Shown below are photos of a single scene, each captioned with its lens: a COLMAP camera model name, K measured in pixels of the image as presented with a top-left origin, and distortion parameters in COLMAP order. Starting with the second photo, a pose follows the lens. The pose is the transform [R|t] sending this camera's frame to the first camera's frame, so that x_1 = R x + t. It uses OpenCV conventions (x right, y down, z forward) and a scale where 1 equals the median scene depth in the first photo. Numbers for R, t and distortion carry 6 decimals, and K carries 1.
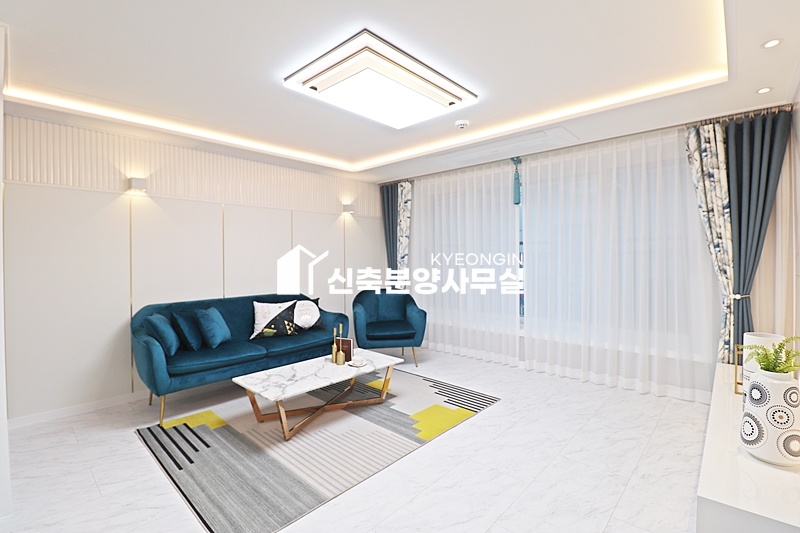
lens RADIAL K [[364.9, 0, 402.5], [0, 364.9, 255.2], [0, 0, 1]] dist [-0.008430, -0.008760]
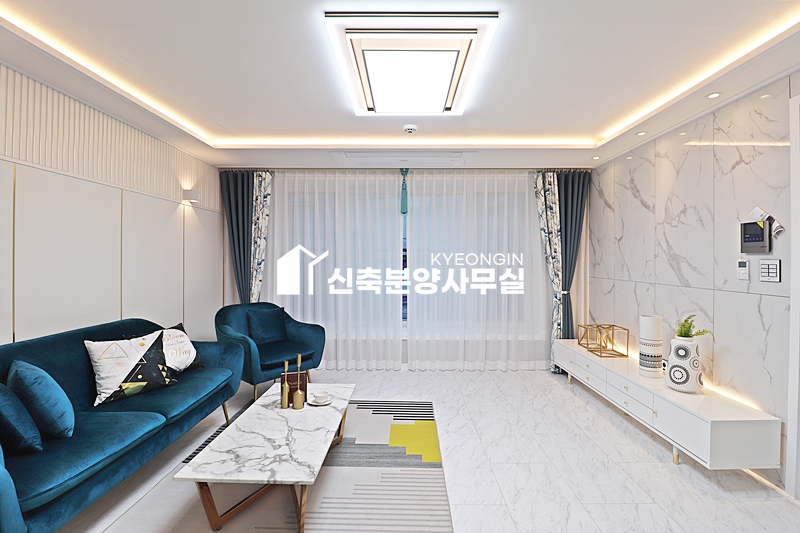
lens RADIAL K [[364.9, 0, 399.8], [0, 364.9, 258.7], [0, 0, 1]] dist [-0.008430, -0.008760]
pose [[0.750056, 0.012255, 0.661261, -0.512845], [-0.012057, 0.999916, -0.004855, -0.007116], [-0.661265, -0.004331, 0.750140, 0.296703]]
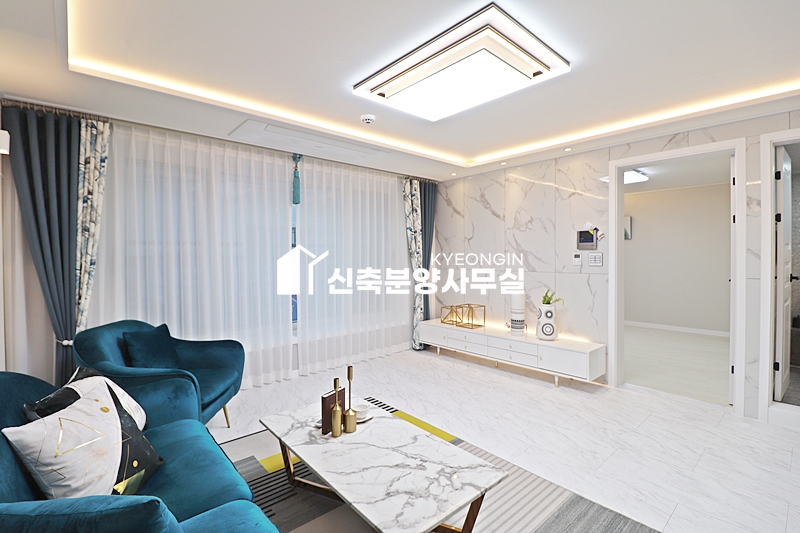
lens RADIAL K [[364.9, 0, 394.9], [0, 364.9, 258.0], [0, 0, 1]] dist [-0.008430, -0.008760]
pose [[0.119534, 0.002230, 0.992828, -0.787230], [-0.000721, 0.999997, -0.002159, 0.001566], [-0.992830, -0.000458, 0.119536, 0.844693]]
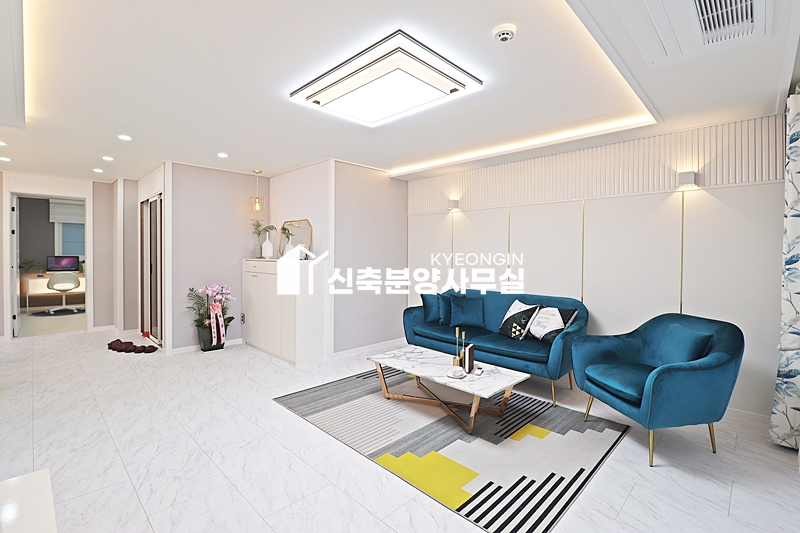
lens RADIAL K [[364.9, 0, 401.3], [0, 364.9, 260.7], [0, 0, 1]] dist [-0.008430, -0.008760]
pose [[-0.034933, 0.024025, -0.999101, 0.773727], [-0.001535, 0.999709, 0.024094, -0.007137], [0.999388, 0.002375, -0.034886, 0.884723]]
